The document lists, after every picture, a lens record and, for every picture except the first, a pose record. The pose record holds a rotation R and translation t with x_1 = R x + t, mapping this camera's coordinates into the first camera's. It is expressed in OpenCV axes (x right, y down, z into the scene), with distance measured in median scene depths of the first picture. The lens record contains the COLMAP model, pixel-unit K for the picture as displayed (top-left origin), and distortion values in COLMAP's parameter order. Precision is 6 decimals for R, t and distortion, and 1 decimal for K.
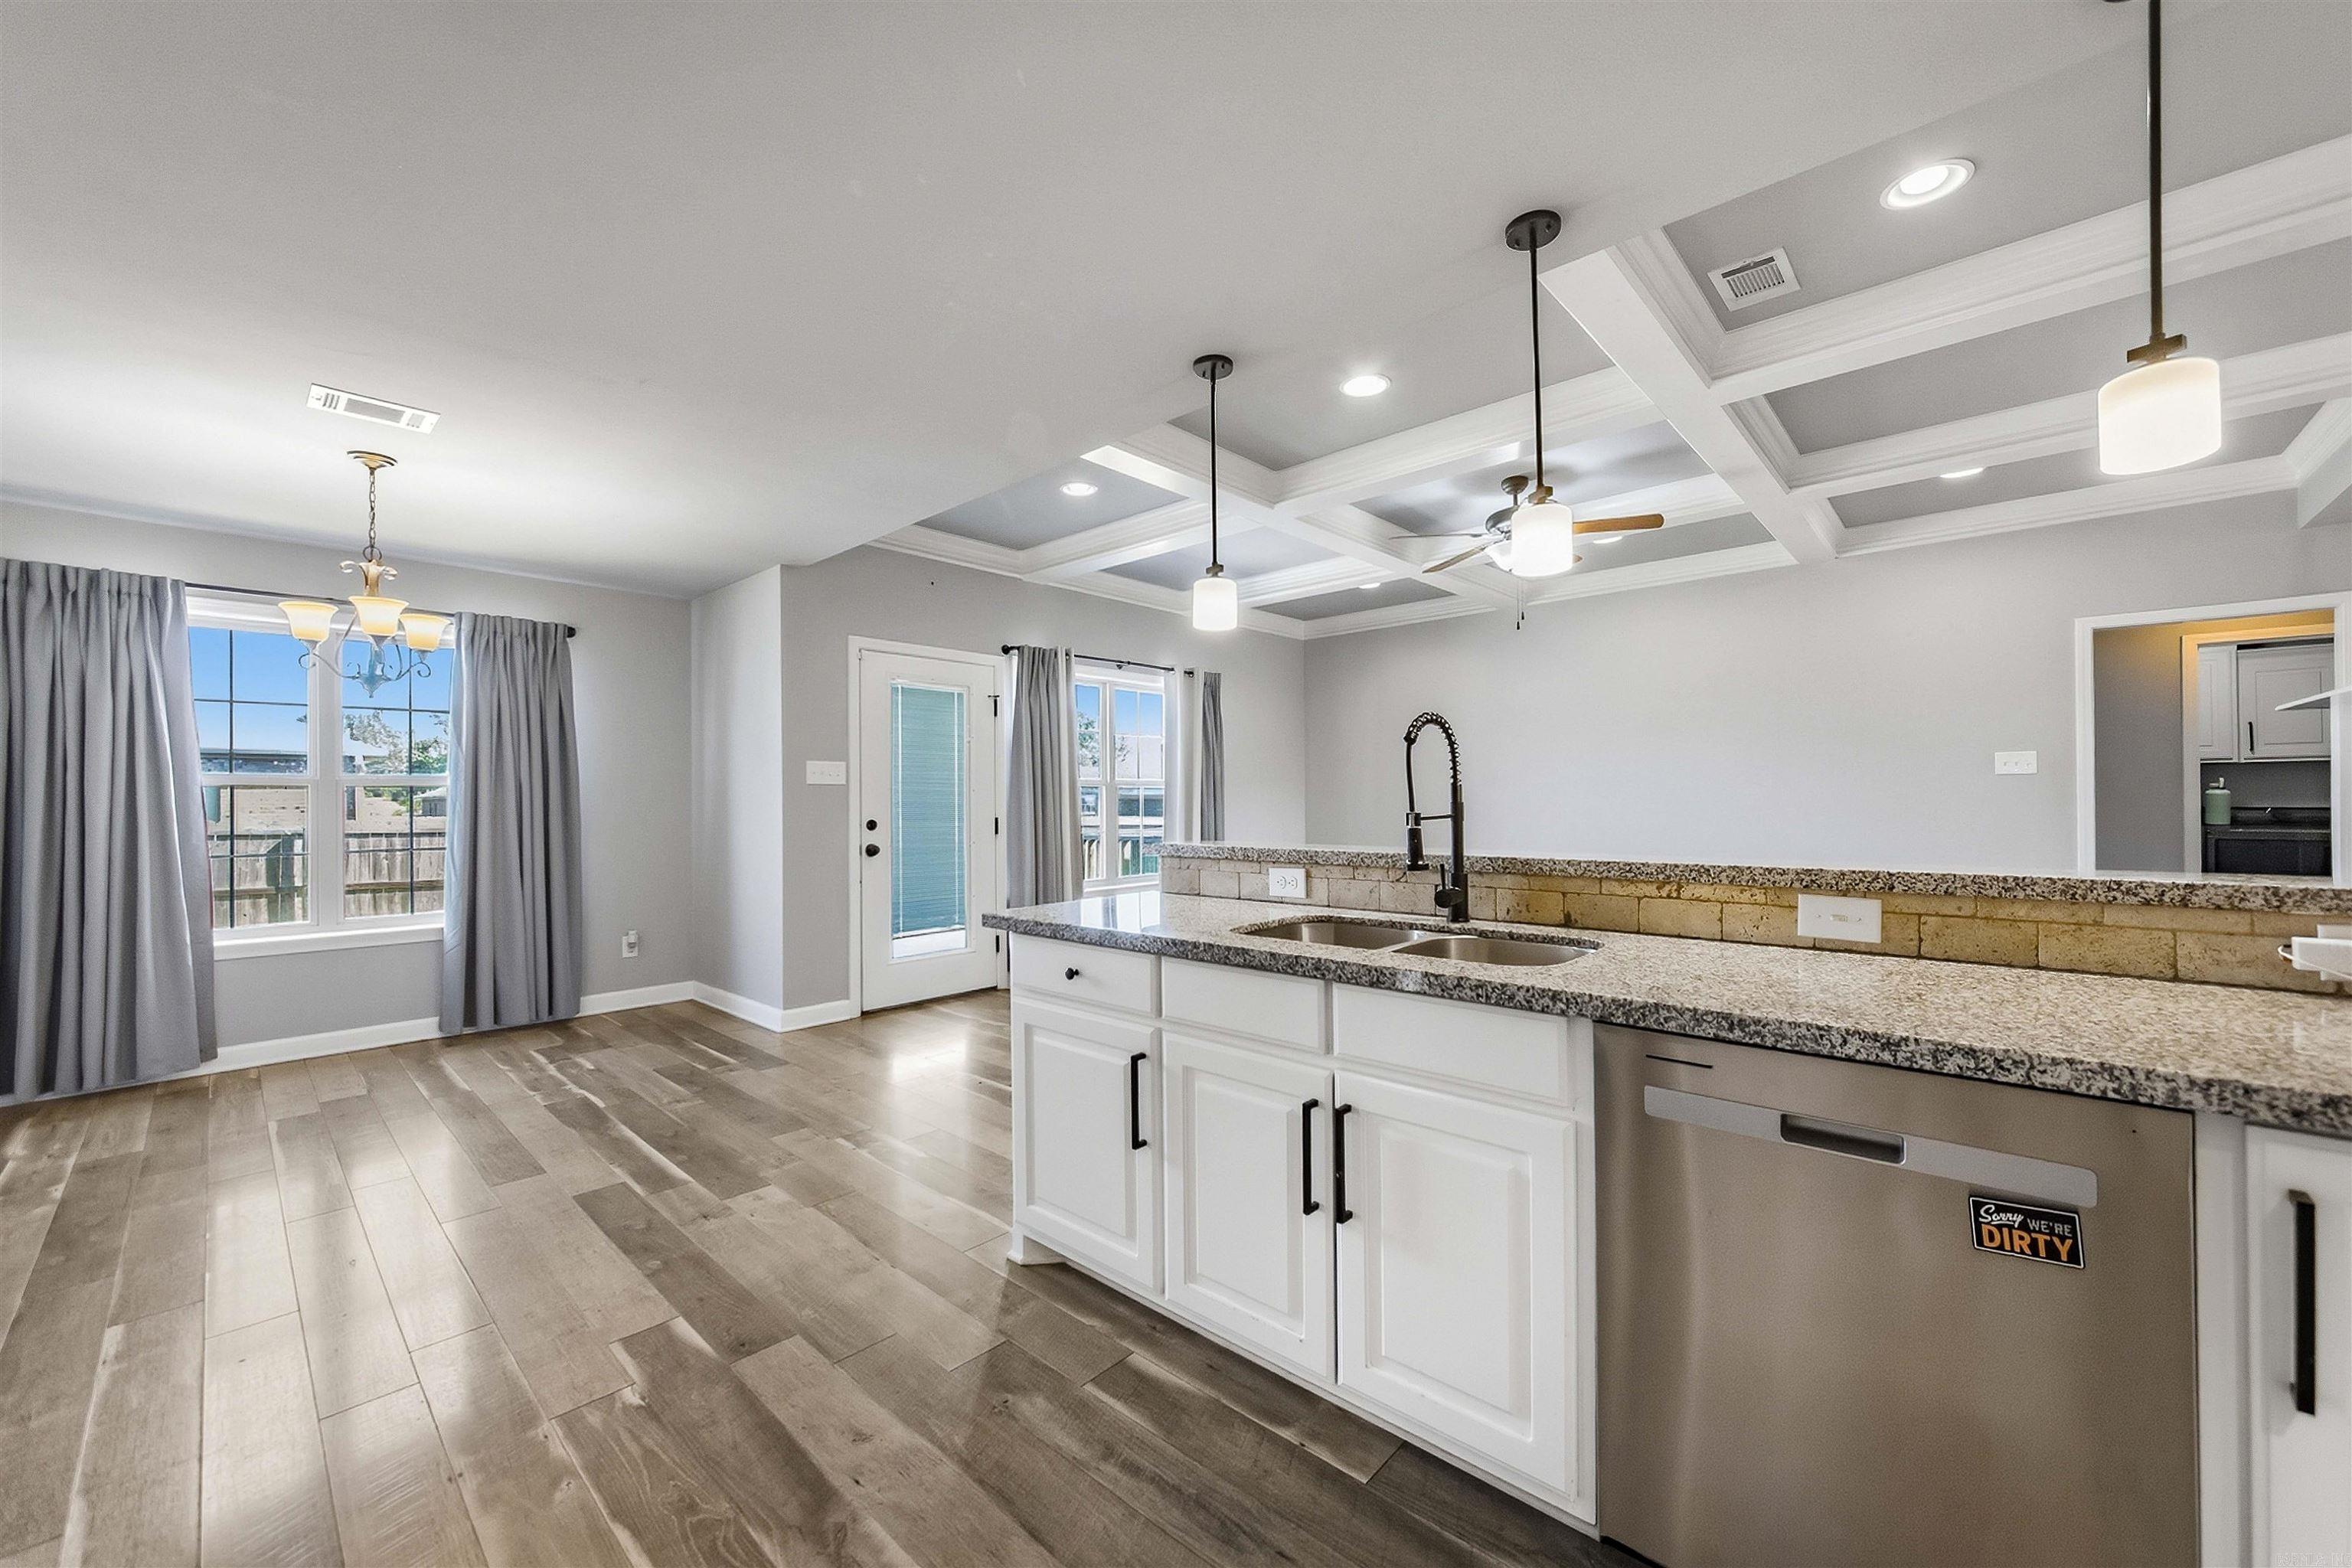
lens RADIAL K [[887.5, 0, 1174.8], [0, 887.5, 784.2], [0, 0, 1]] dist [-0.012125, 0.001190]
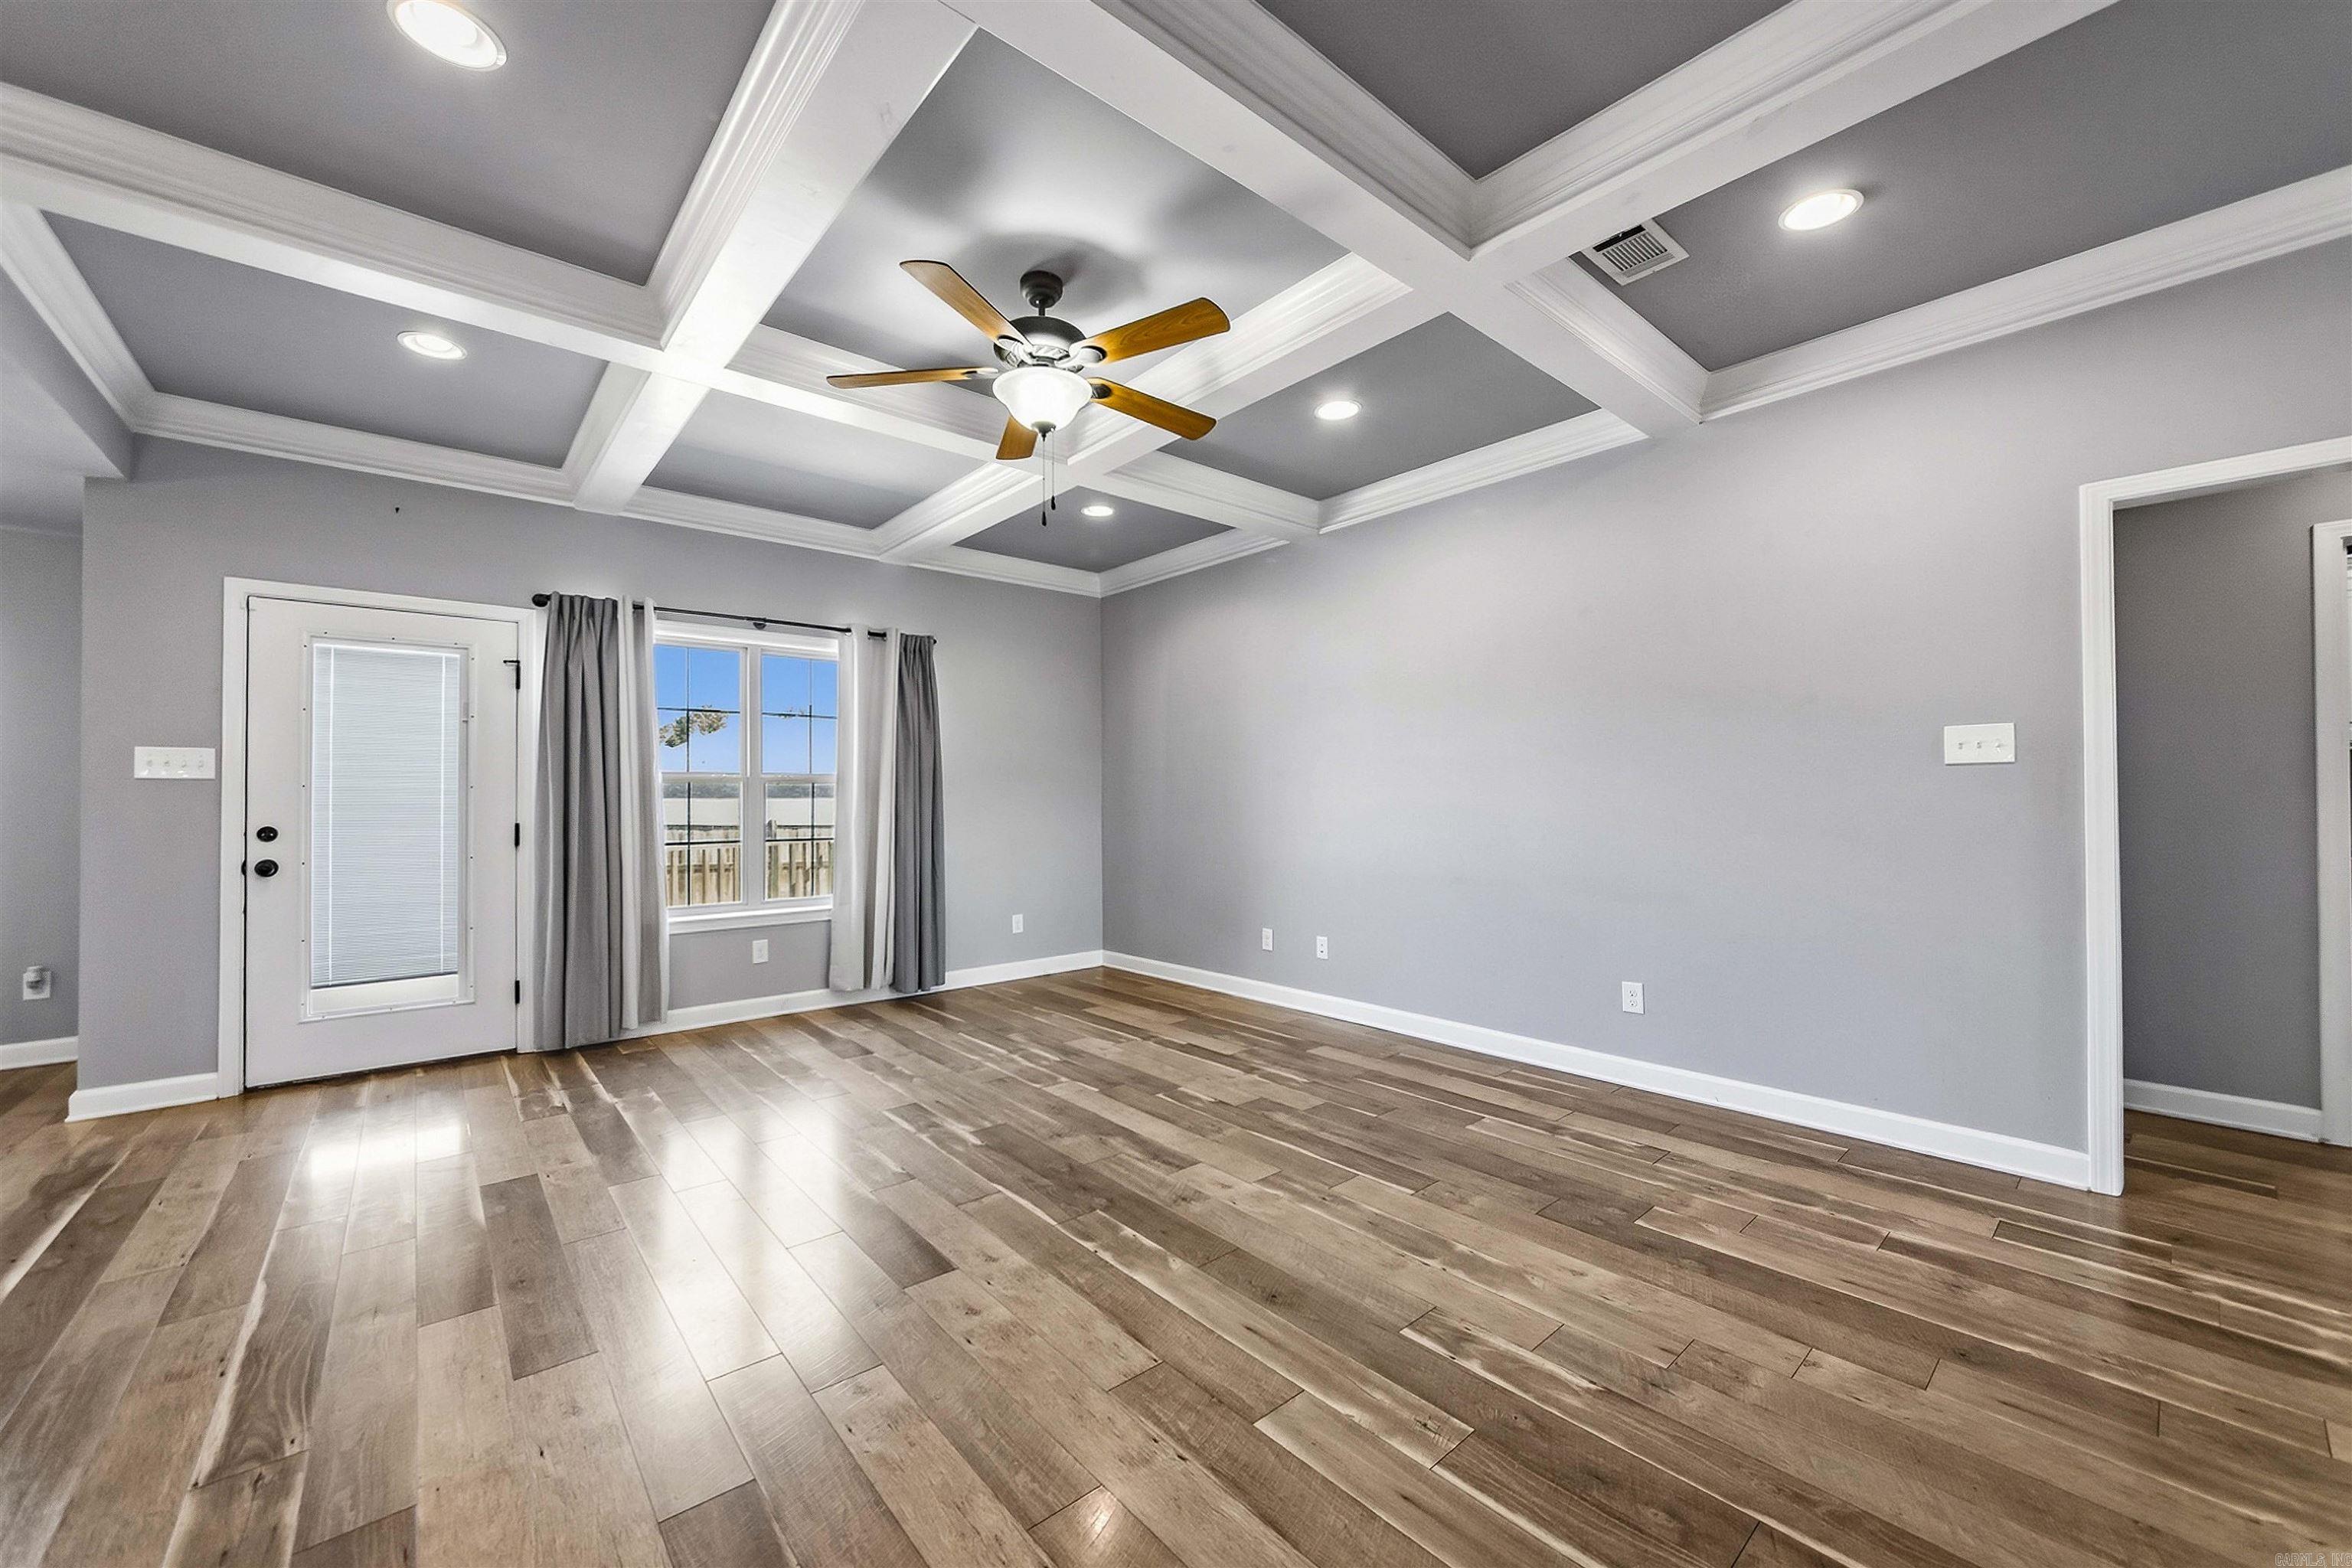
lens RADIAL K [[887.5, 0, 1182.9], [0, 887.5, 784.7], [0, 0, 1]] dist [-0.012125, 0.001190]
pose [[0.993846, 0.001827, -0.110753, 0.501678], [-0.001360, 0.999990, 0.004289, 0.001030], [0.110760, -0.004112, 0.993839, 0.364734]]
